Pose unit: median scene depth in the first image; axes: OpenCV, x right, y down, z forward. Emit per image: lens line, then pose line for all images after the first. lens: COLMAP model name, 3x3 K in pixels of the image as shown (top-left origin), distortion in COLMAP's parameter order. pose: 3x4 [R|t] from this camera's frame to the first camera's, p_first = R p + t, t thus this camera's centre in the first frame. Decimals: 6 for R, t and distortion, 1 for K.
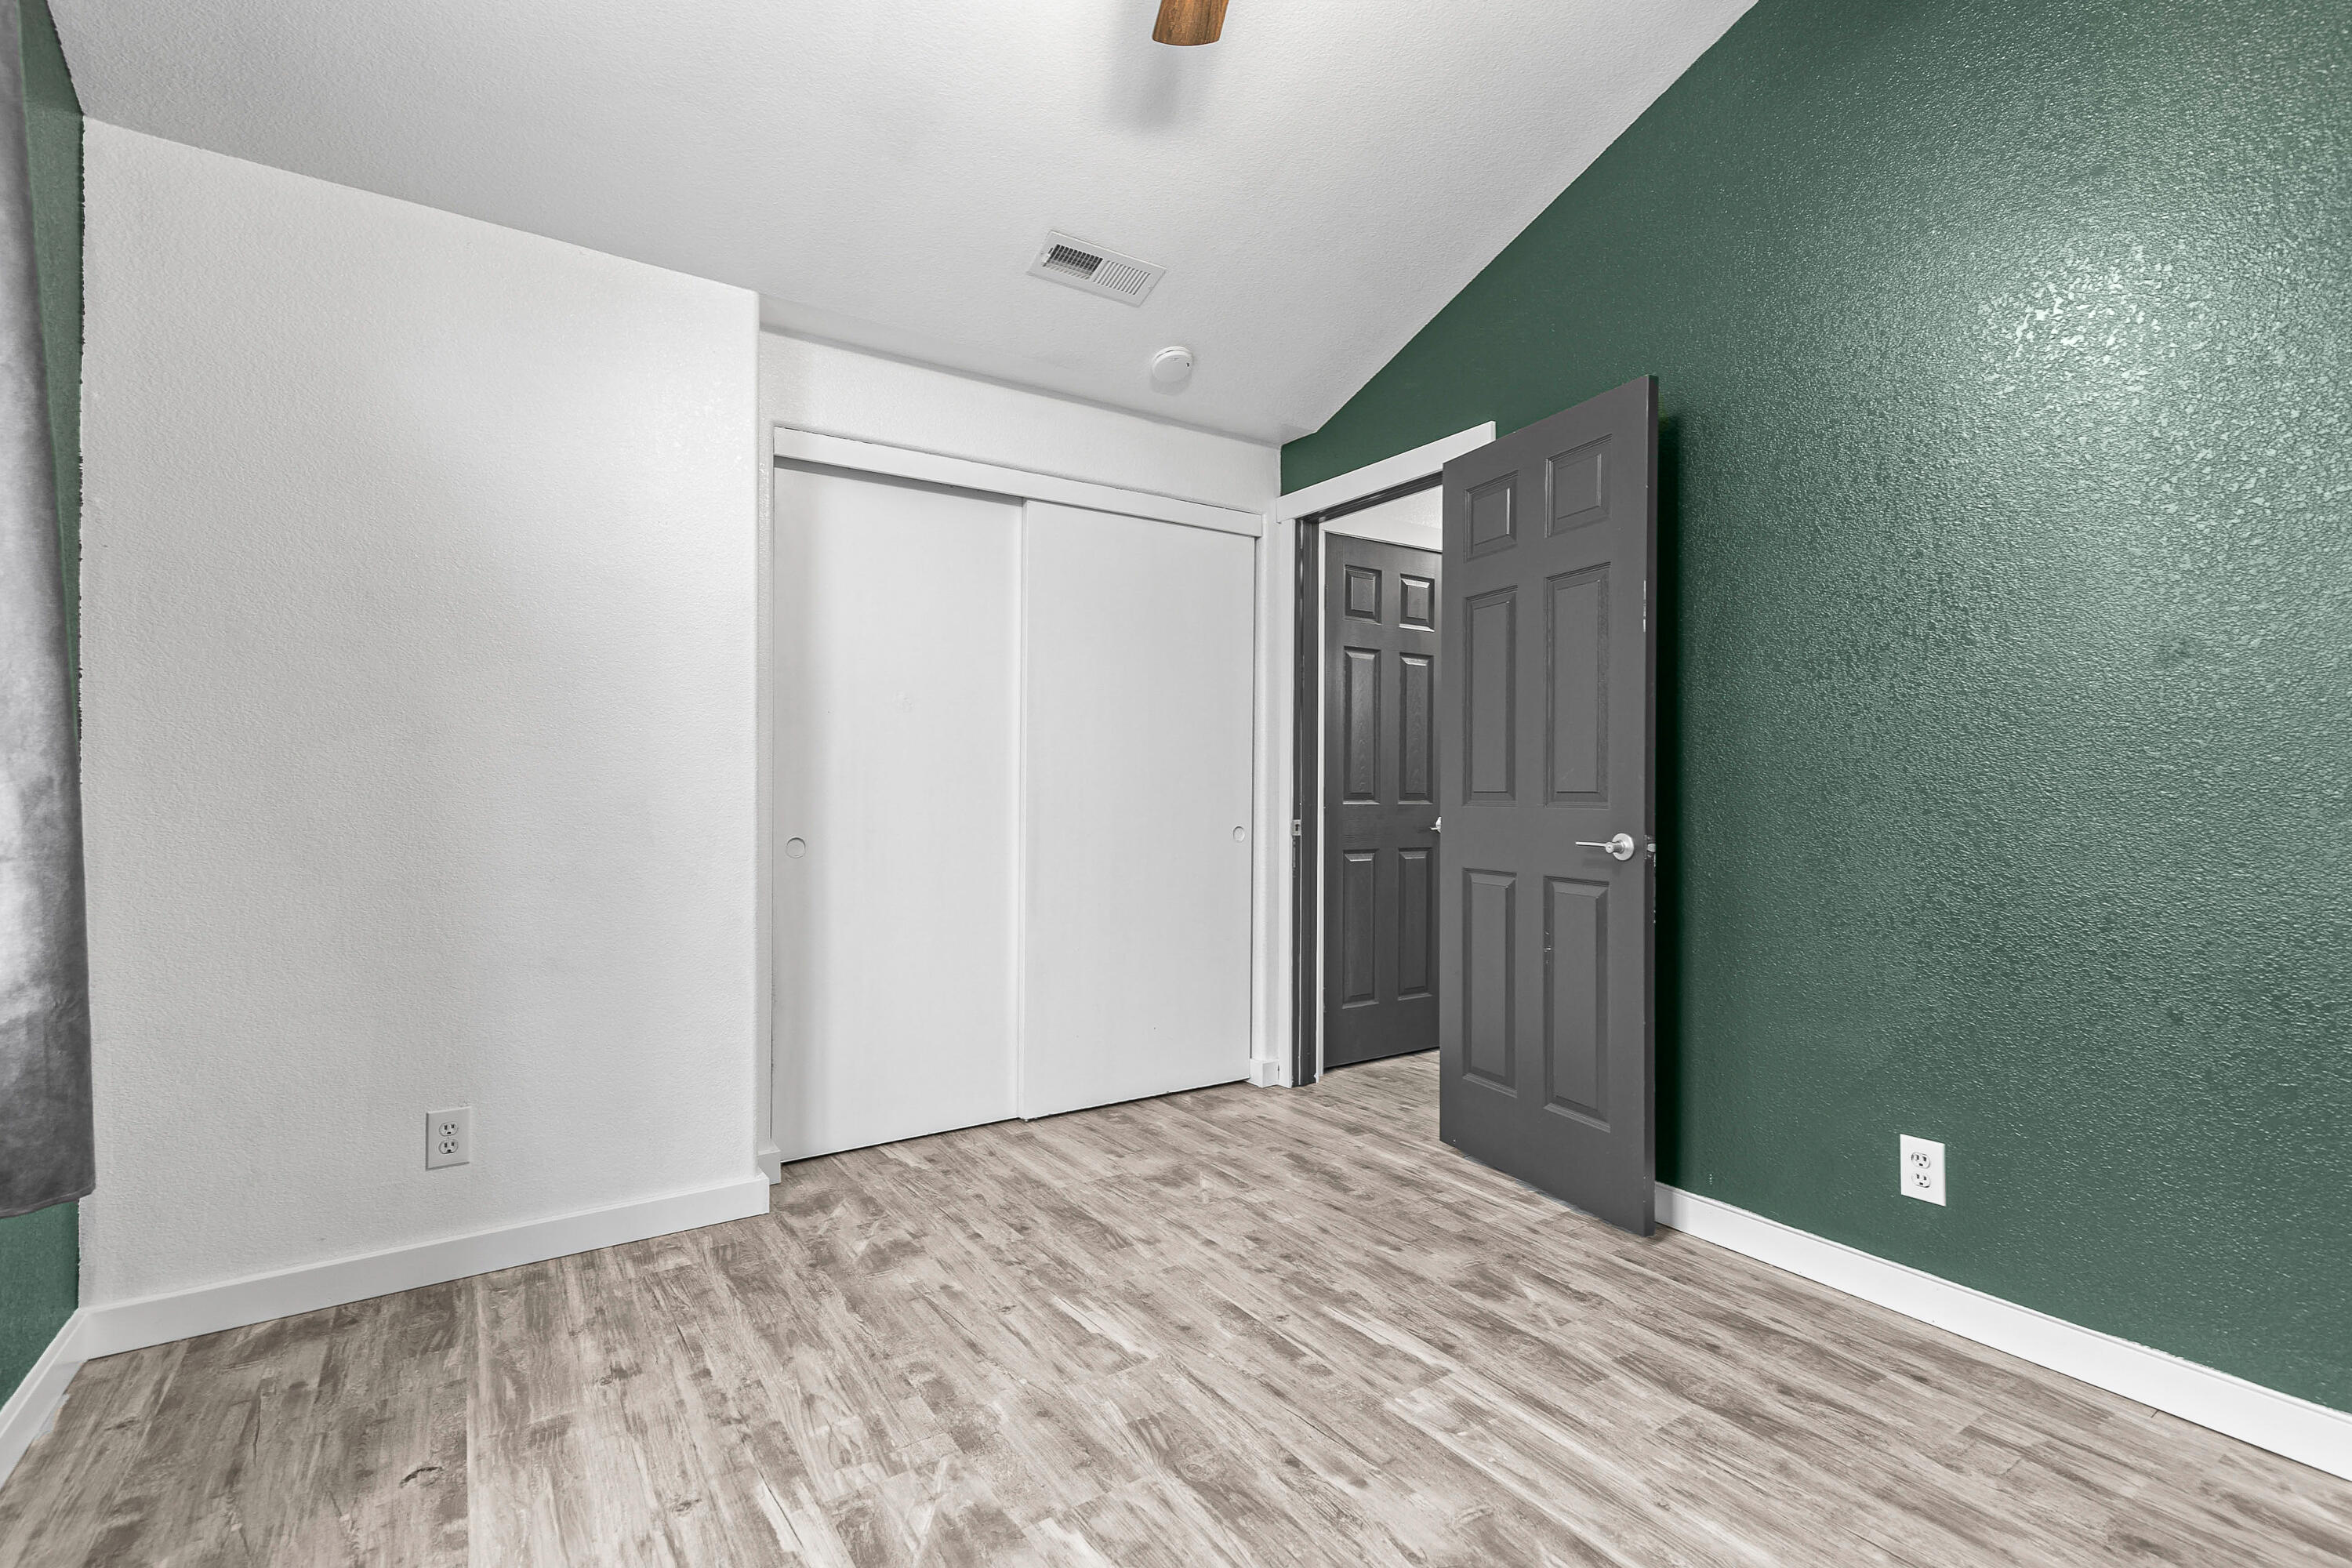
lens RADIAL K [[1084.4, 0, 1178.1], [0, 1084.4, 786.1], [0, 0, 1]] dist [0.009368, -0.001065]
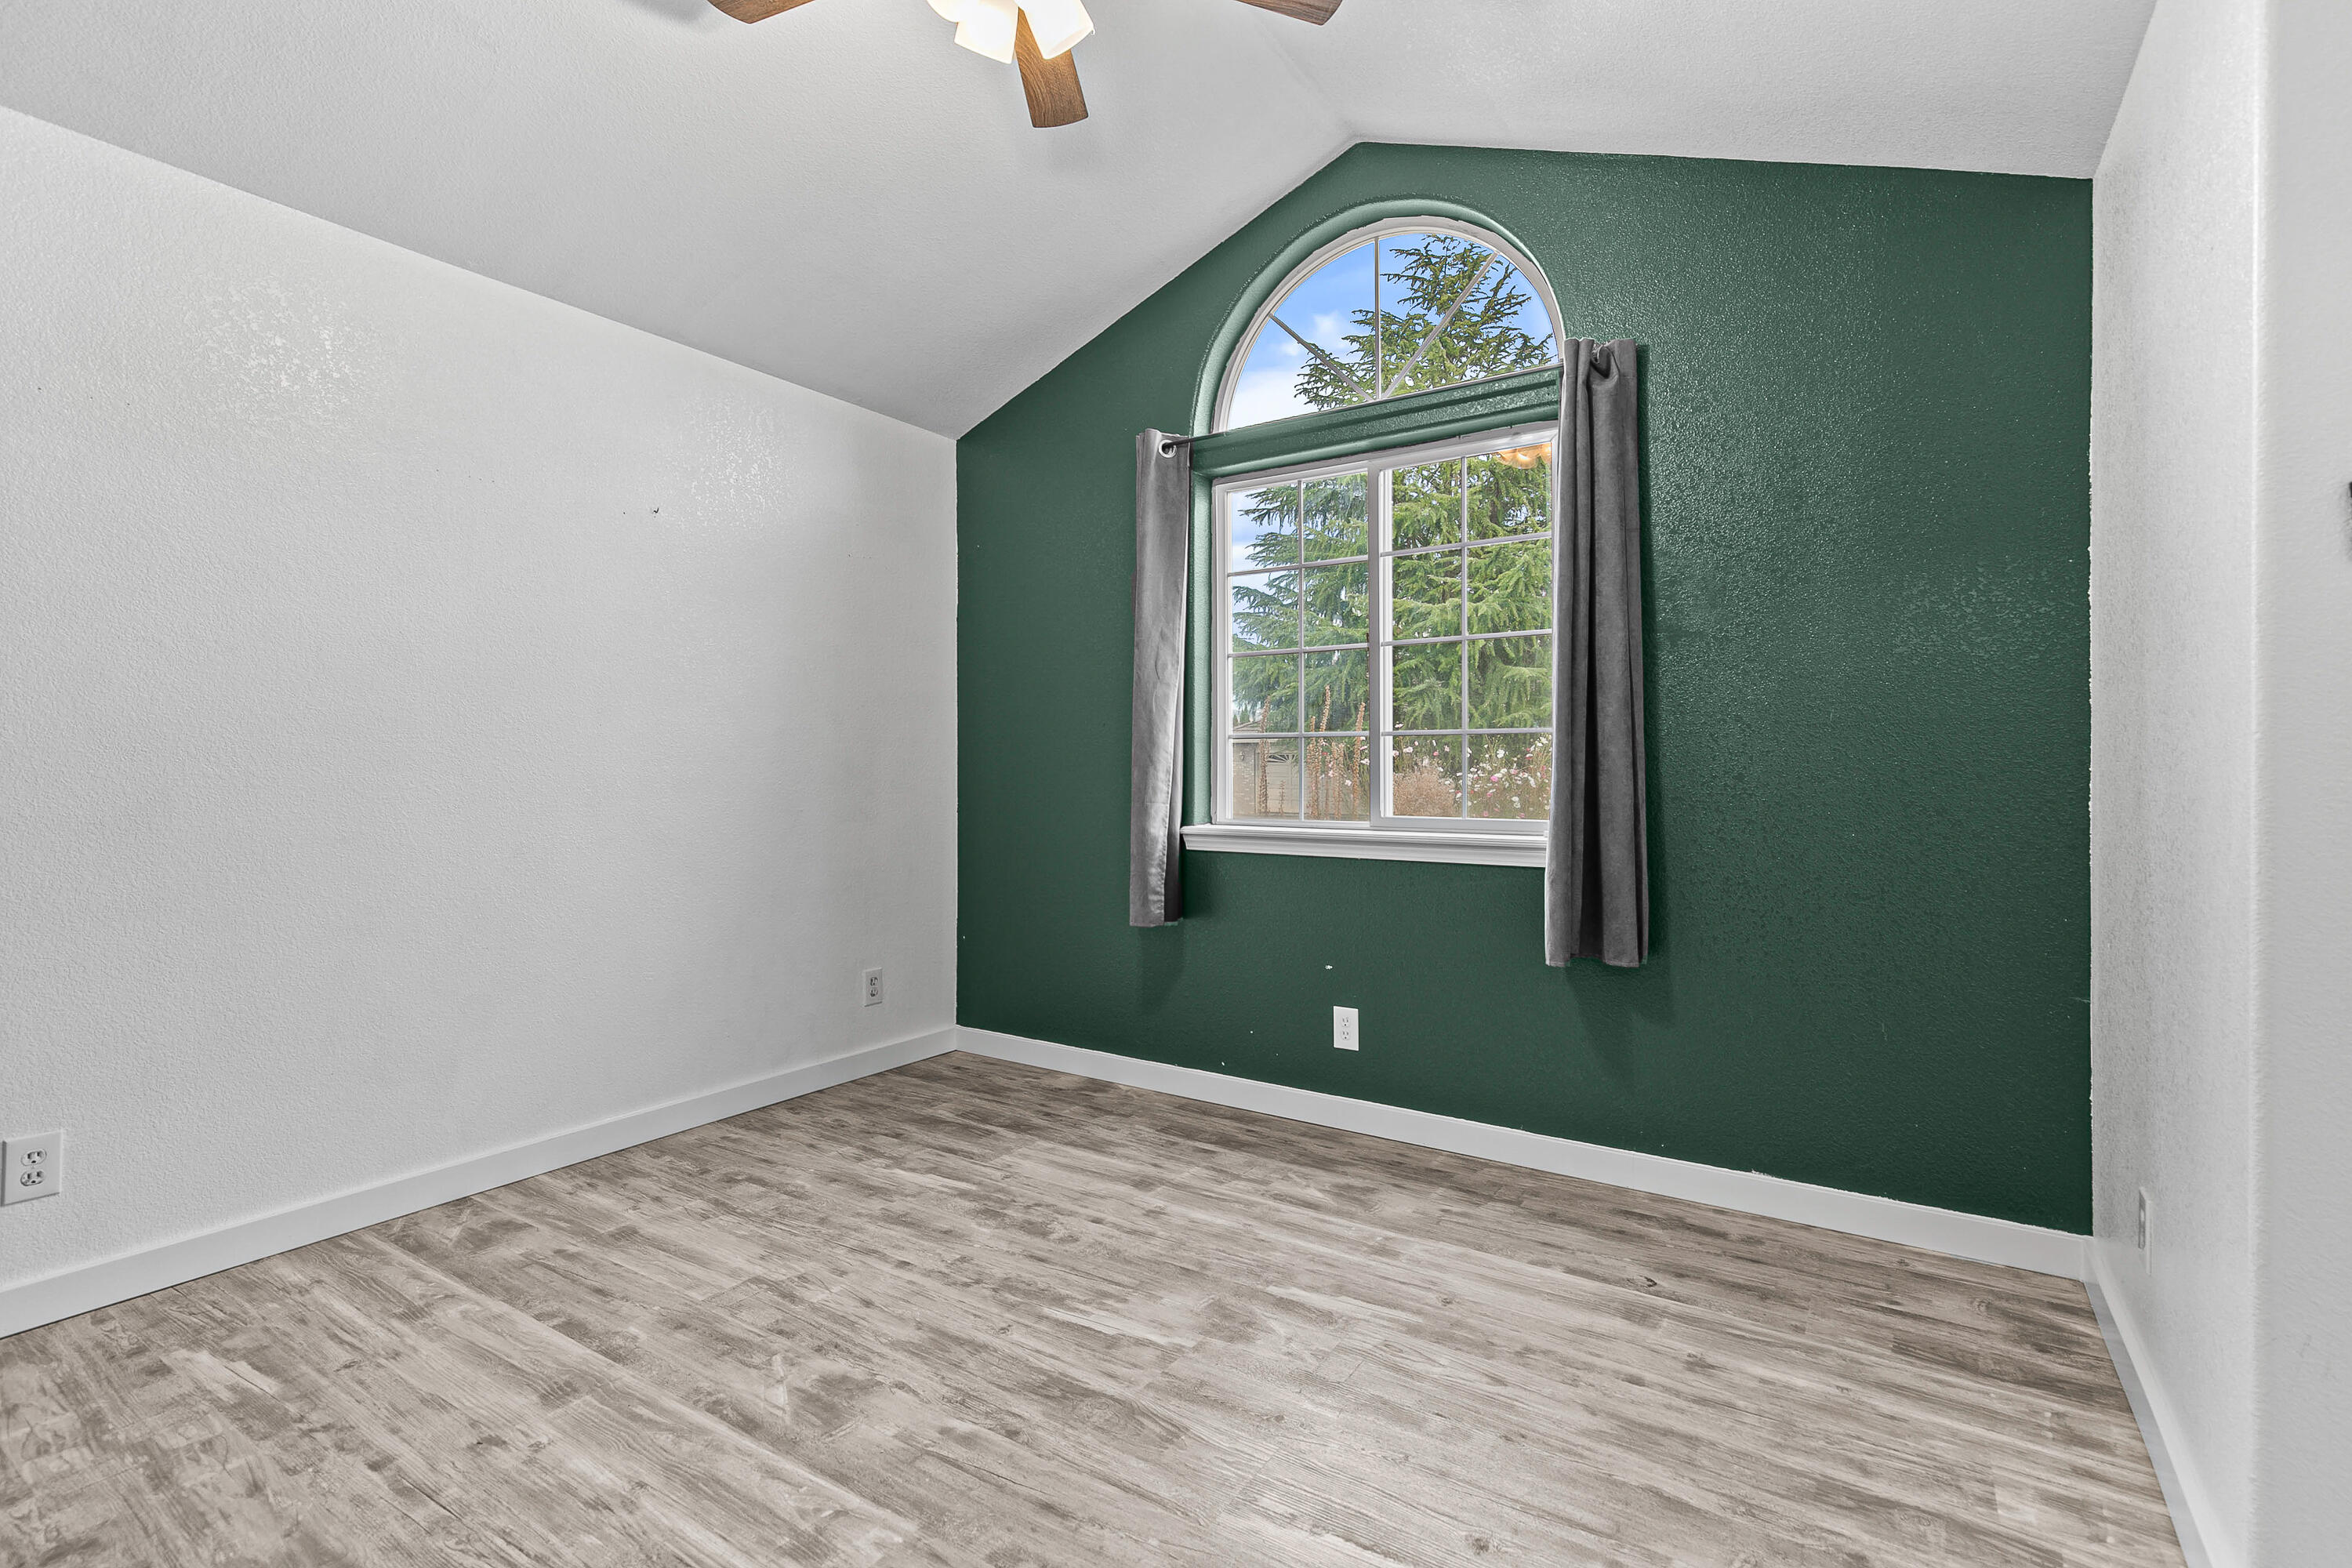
lens RADIAL K [[1084.4, 0, 1180.9], [0, 1084.4, 774.1], [0, 0, 1]] dist [0.009368, -0.001065]
pose [[-0.923516, -0.003226, -0.383546, 0.338611], [-0.004314, 0.999989, 0.001976, 0.003402], [0.383535, 0.003480, -0.923520, 1.921797]]
